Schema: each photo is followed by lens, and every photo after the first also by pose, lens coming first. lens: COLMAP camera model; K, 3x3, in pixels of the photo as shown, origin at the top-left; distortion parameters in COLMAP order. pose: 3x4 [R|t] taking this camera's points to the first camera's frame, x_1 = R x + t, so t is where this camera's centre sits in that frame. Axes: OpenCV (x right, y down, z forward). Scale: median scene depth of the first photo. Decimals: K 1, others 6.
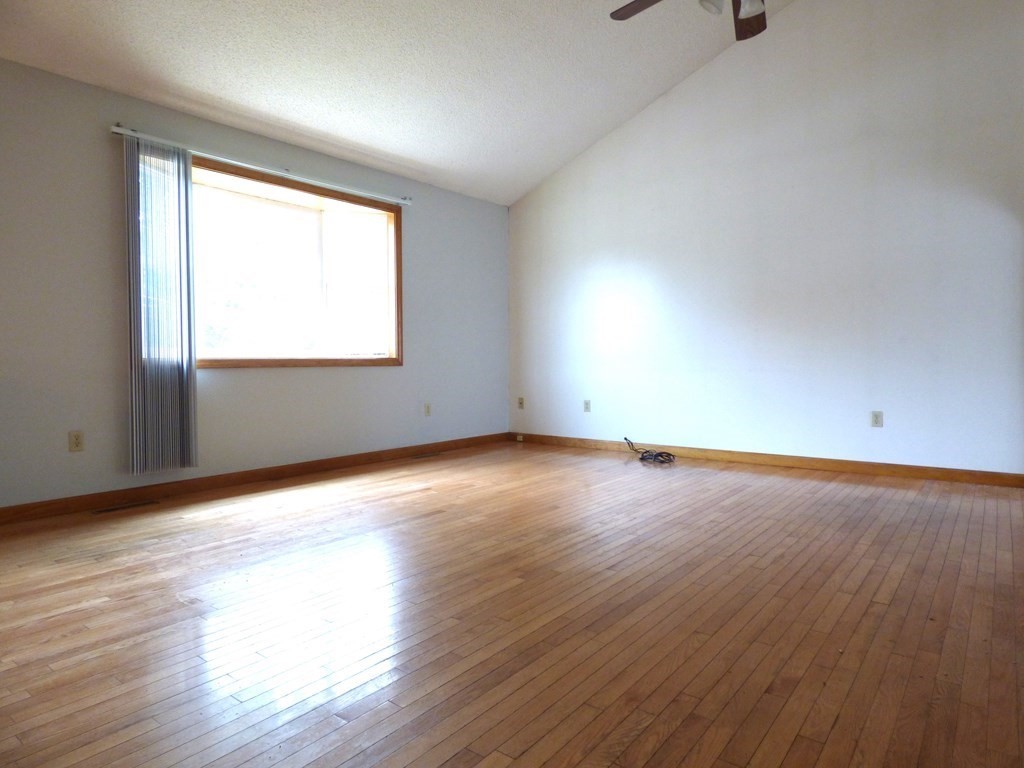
lens RADIAL K [[630.5, 0, 513.3], [0, 630.5, 380.7], [0, 0, 1]] dist [-0.002904, -0.007917]
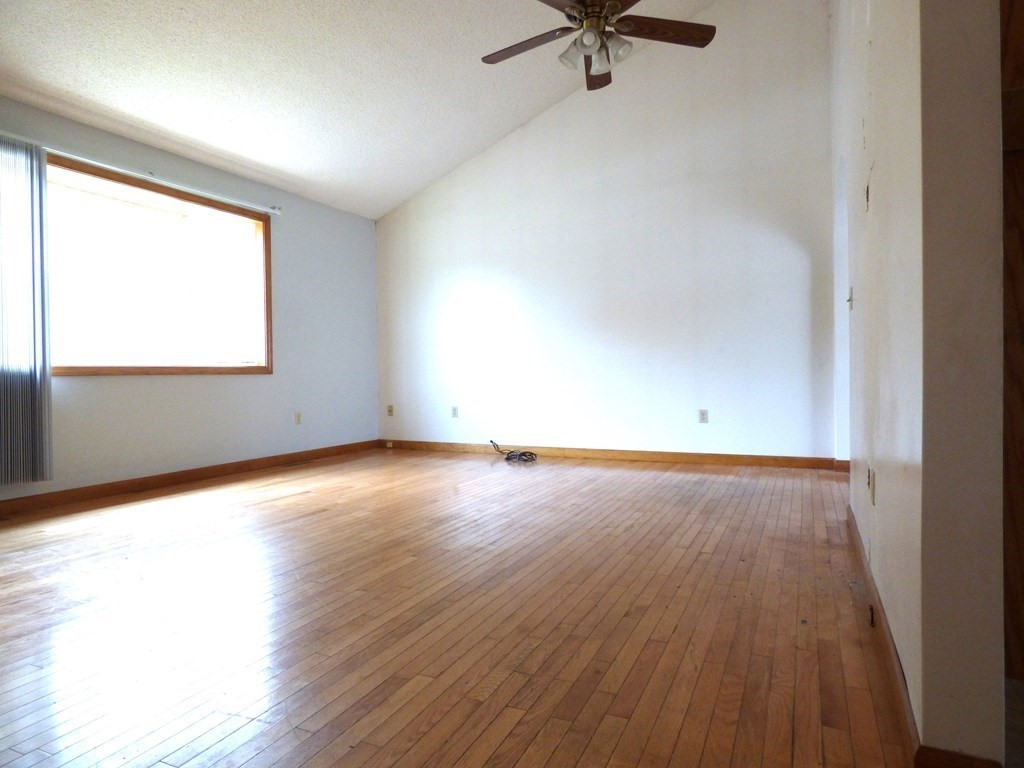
lens RADIAL K [[630.5, 0, 513.3], [0, 630.5, 380.7], [0, 0, 1]] dist [-0.002904, -0.007917]
pose [[0.973914, -0.008251, 0.226768, -0.041081], [0.013290, 0.999697, -0.020701, 0.016936], [-0.226528, 0.023175, 0.973729, -0.080539]]
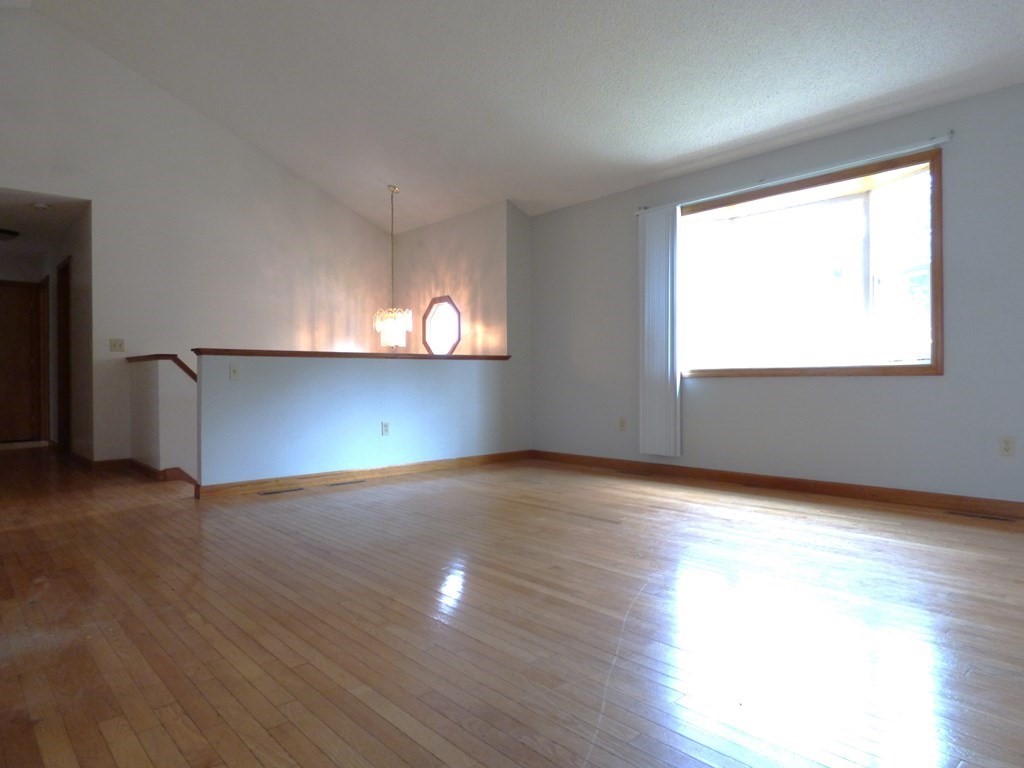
lens RADIAL K [[630.5, 0, 513.3], [0, 630.5, 380.7], [0, 0, 1]] dist [-0.002904, -0.007917]
pose [[-0.166826, 0.011048, -0.985924, 0.791302], [-0.021593, 0.999656, 0.014856, -0.024629], [0.985750, 0.023767, -0.166530, 0.885408]]
